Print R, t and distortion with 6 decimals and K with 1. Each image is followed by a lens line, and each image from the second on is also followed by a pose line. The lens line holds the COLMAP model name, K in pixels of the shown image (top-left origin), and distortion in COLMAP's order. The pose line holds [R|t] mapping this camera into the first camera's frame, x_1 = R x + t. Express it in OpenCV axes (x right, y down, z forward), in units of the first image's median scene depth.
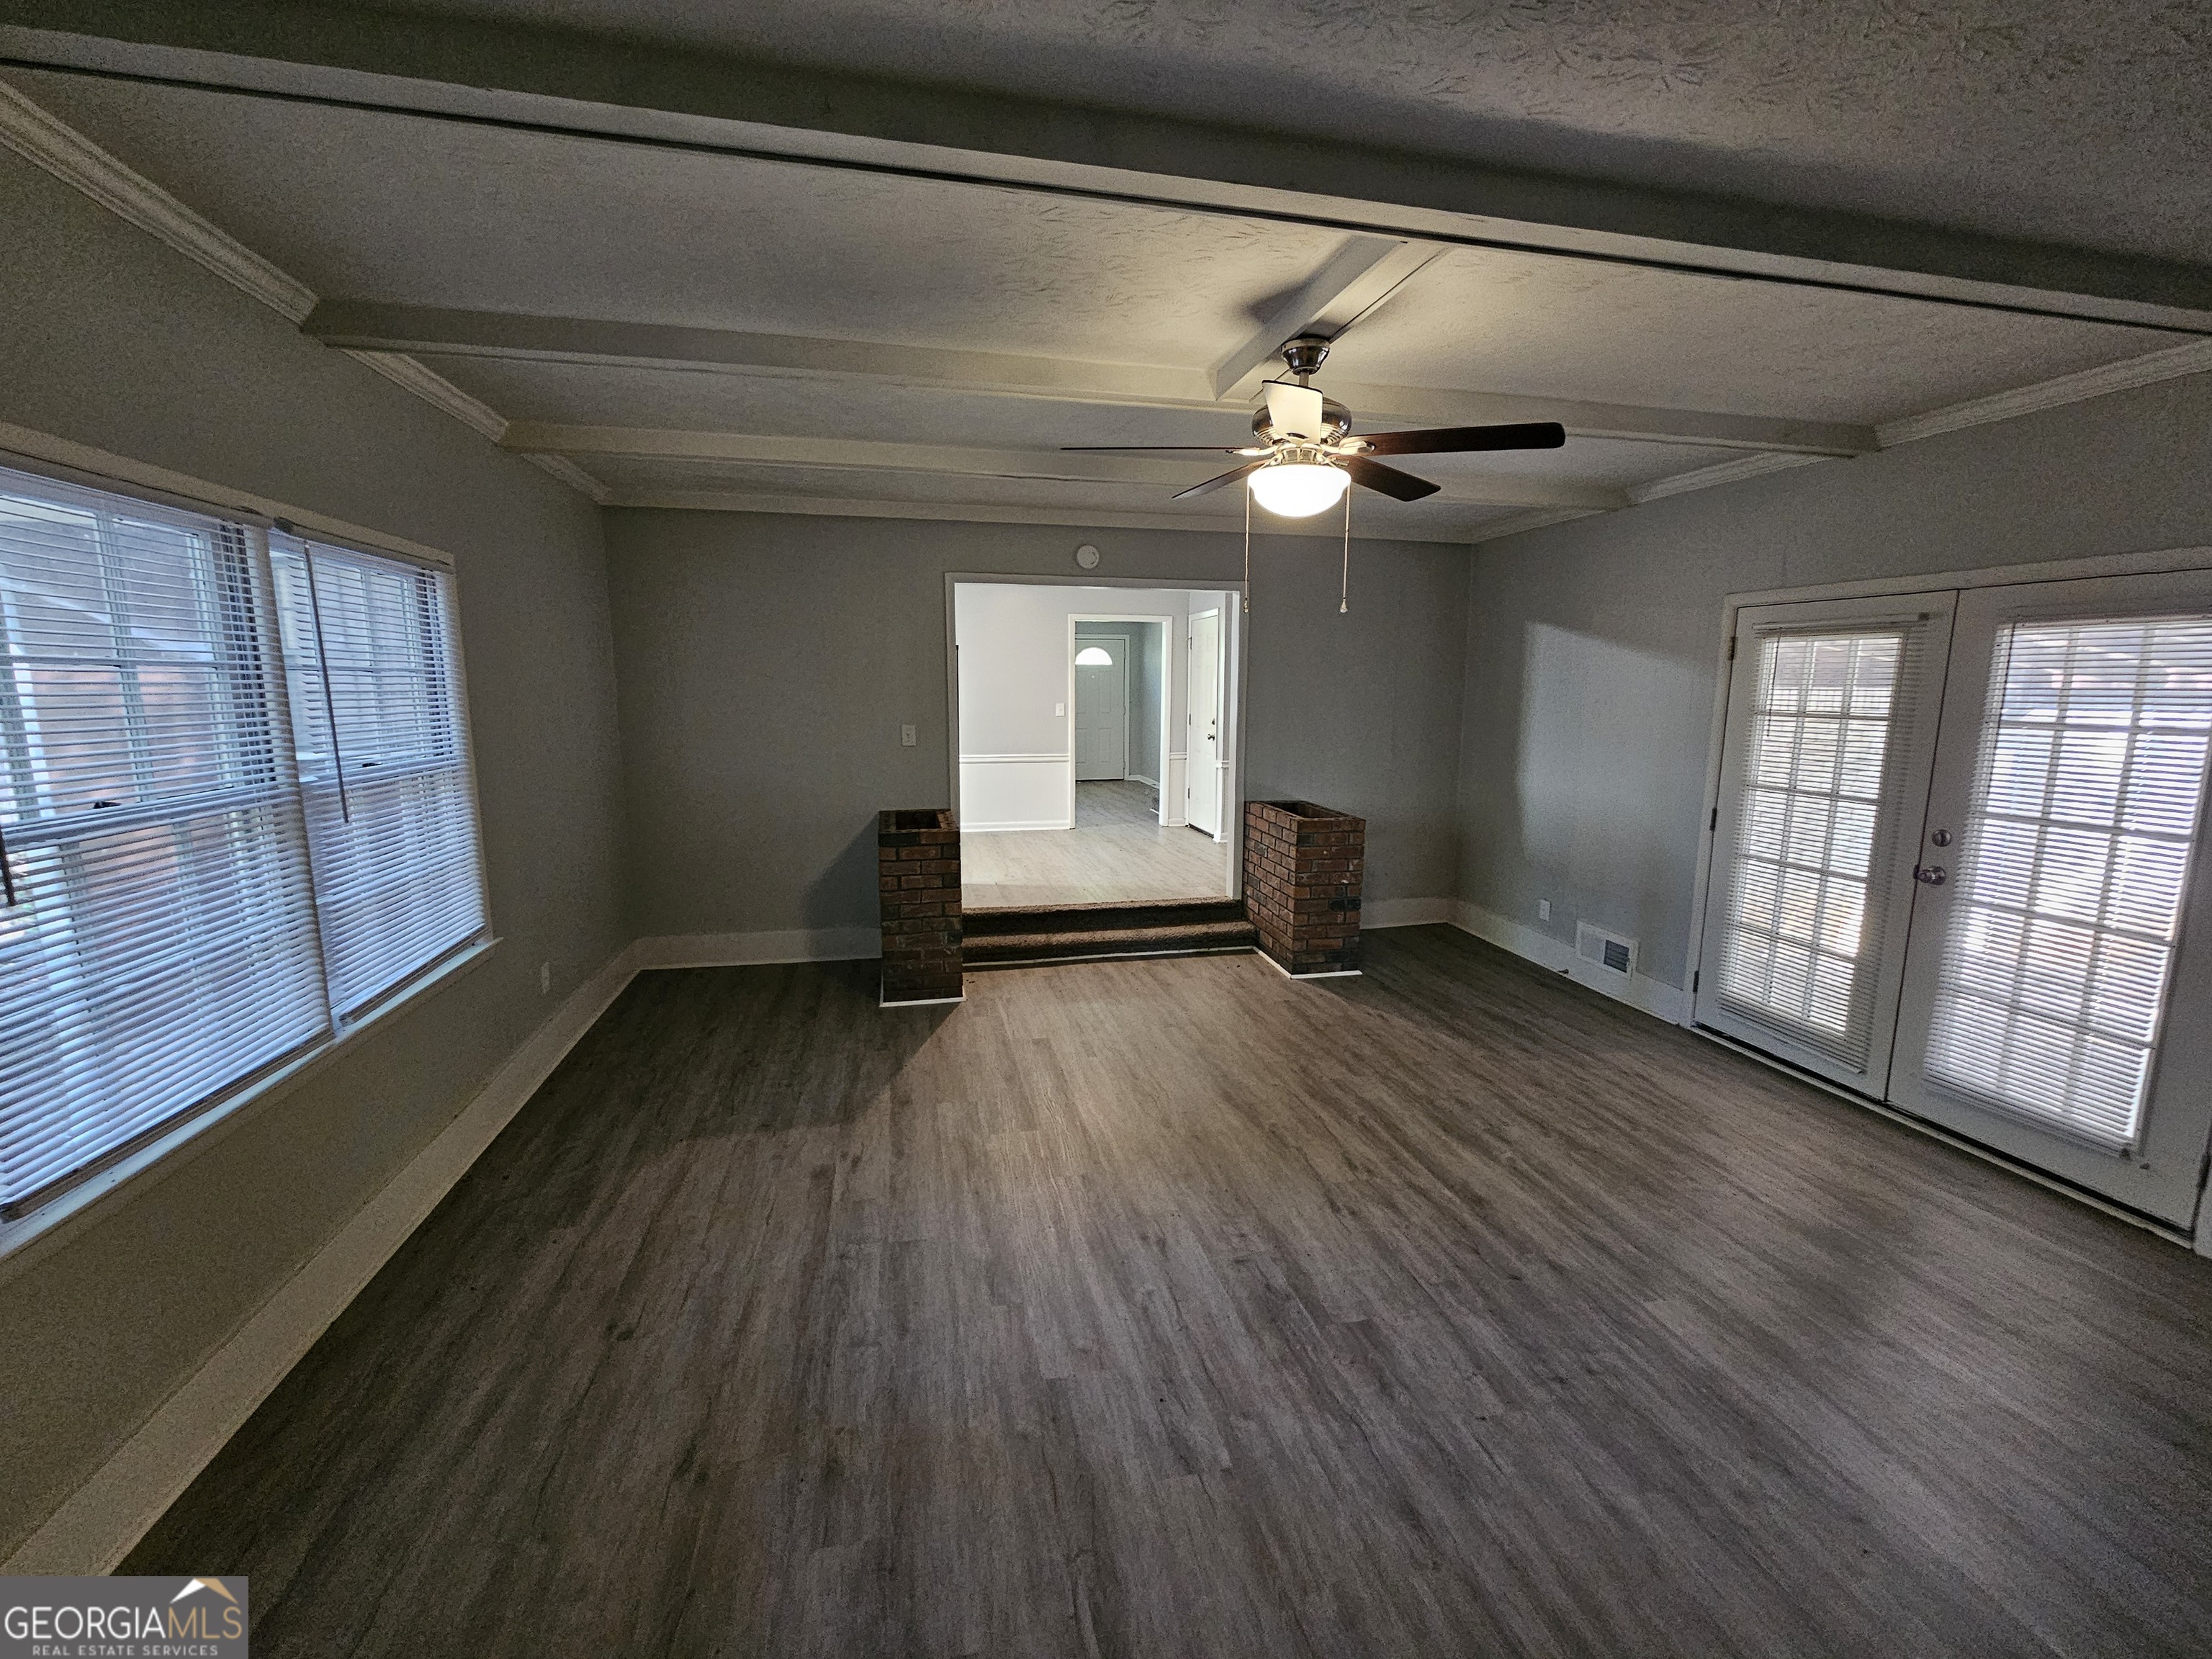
lens RADIAL K [[906.9, 0, 1098.9], [0, 906.9, 826.8], [0, 0, 1]] dist [-0.014471, -0.000198]
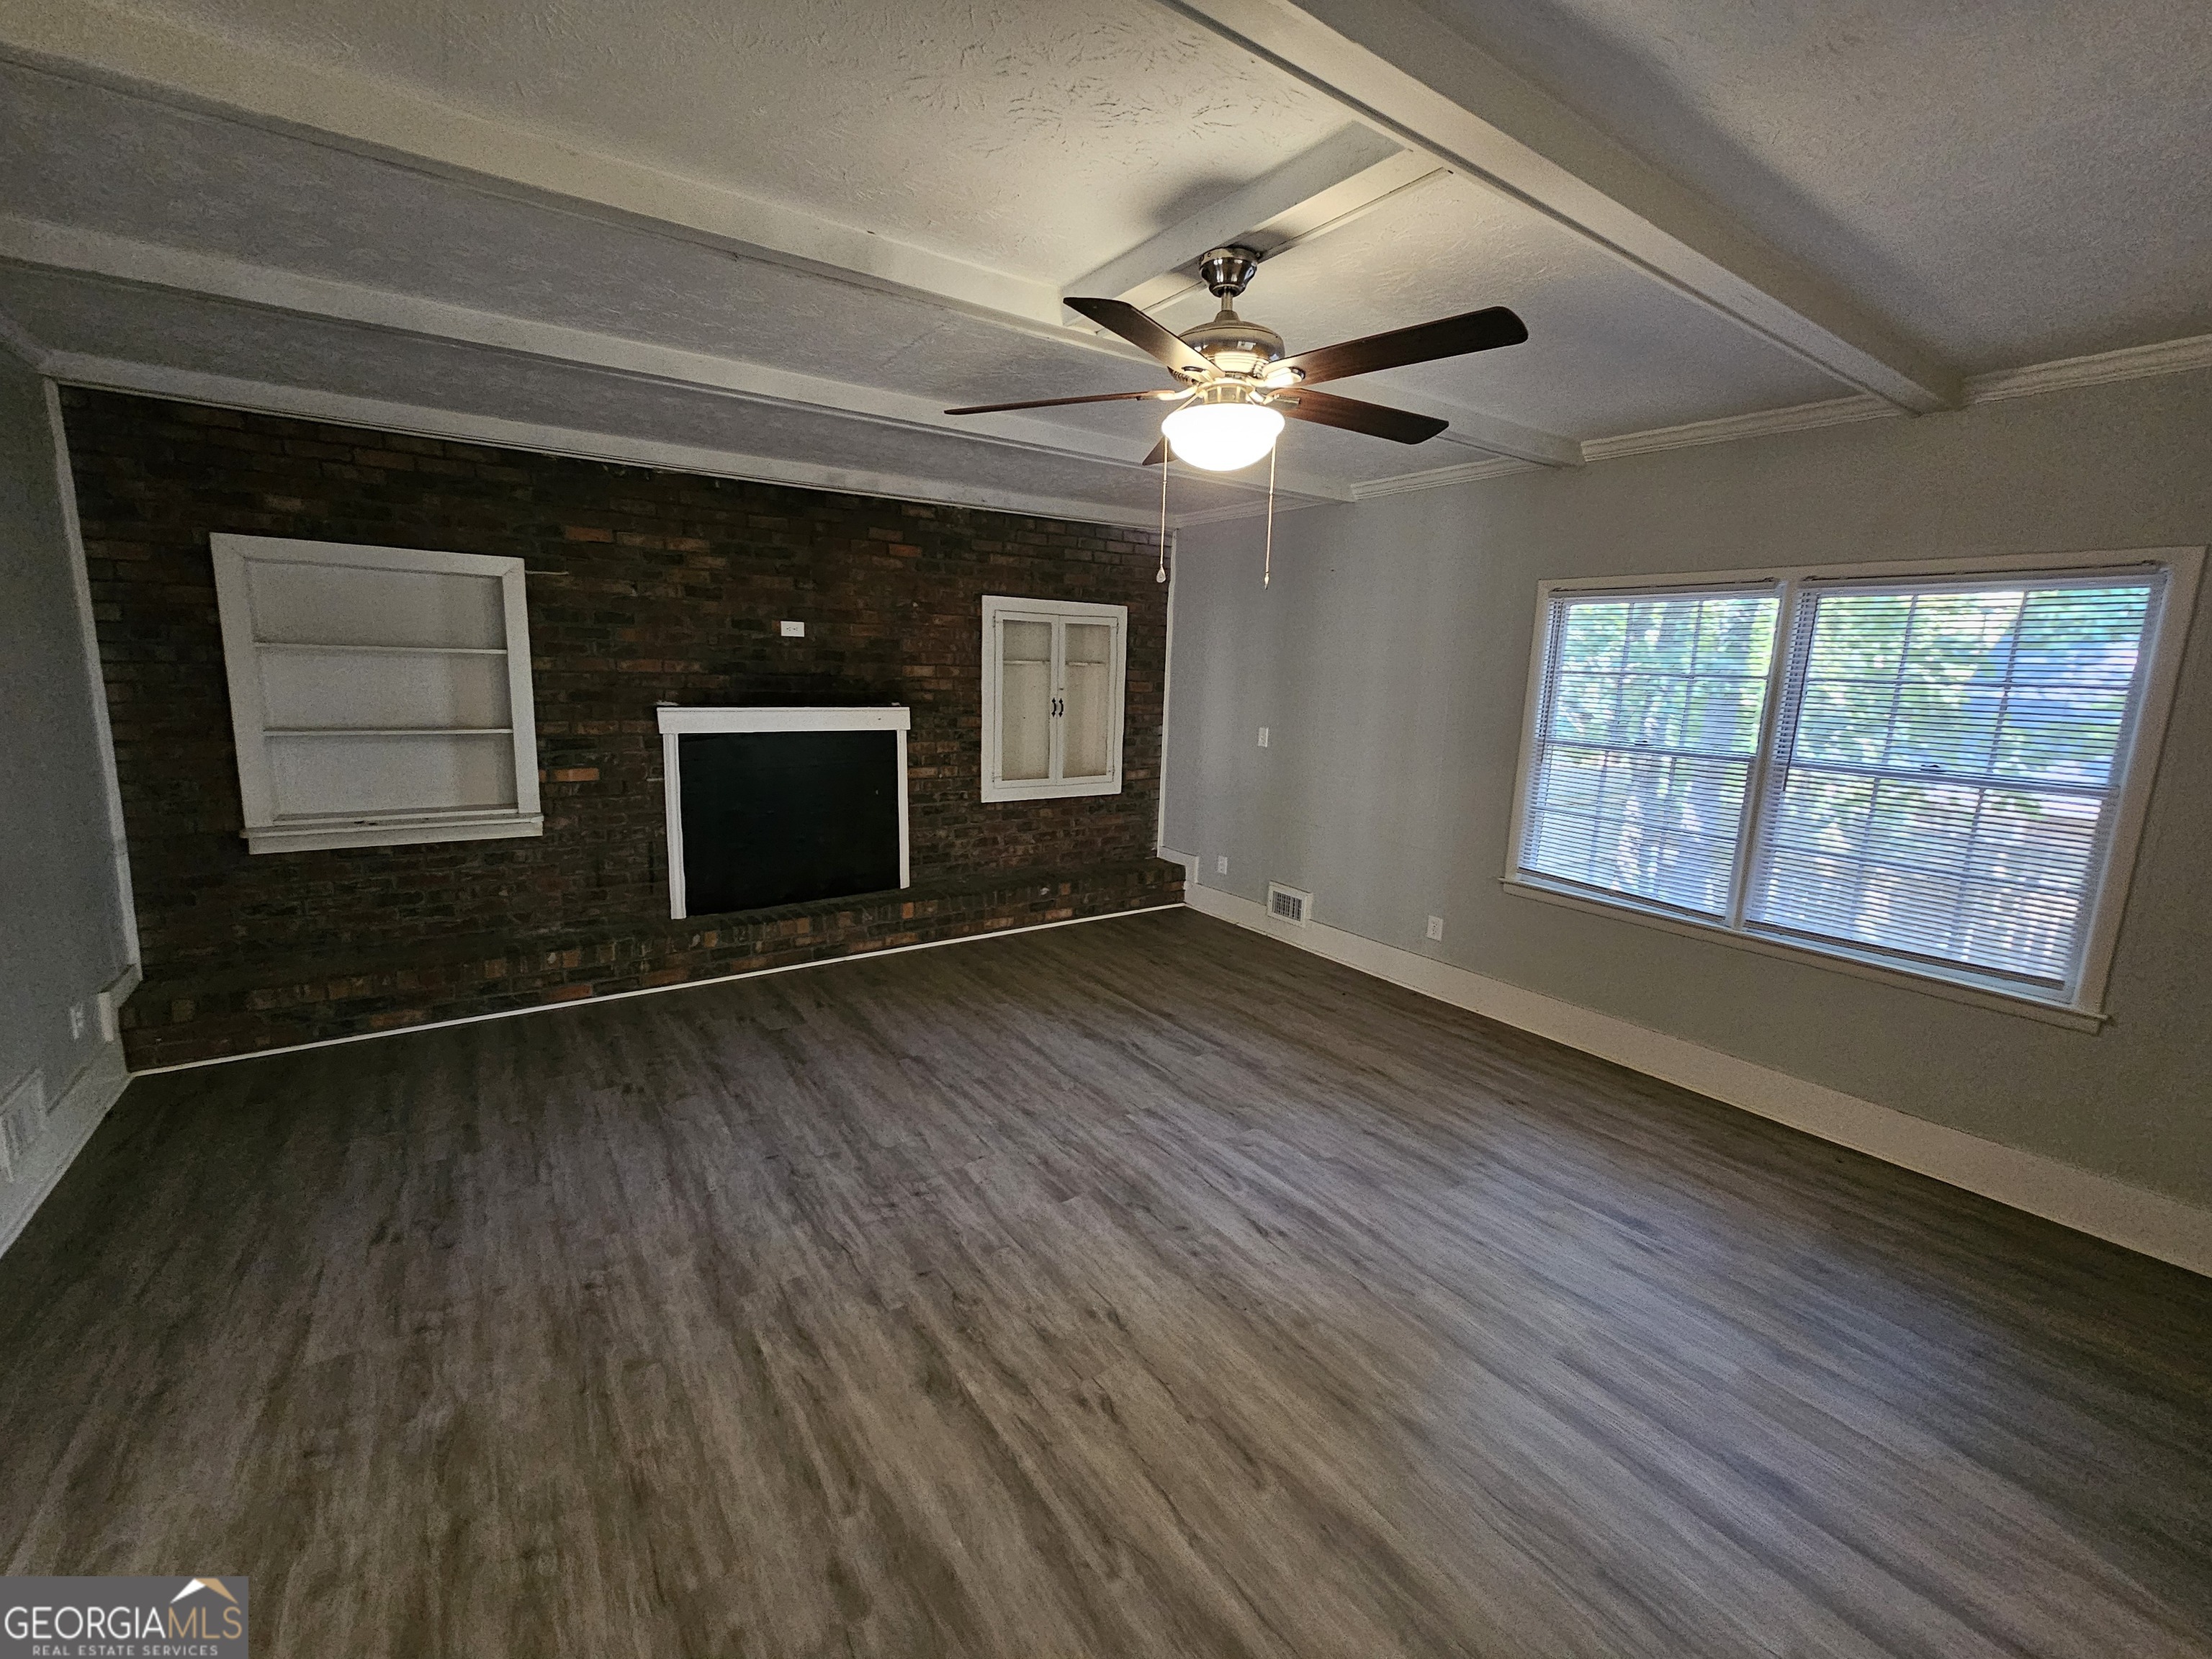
lens RADIAL K [[906.9, 0, 1092.1], [0, 906.9, 846.0], [0, 0, 1]] dist [-0.014471, -0.000198]
pose [[-0.927096, 0.045328, -0.372072, 0.644660], [-0.088970, 0.937679, 0.335920, -0.282583], [0.364111, 0.344533, -0.865286, 1.780181]]
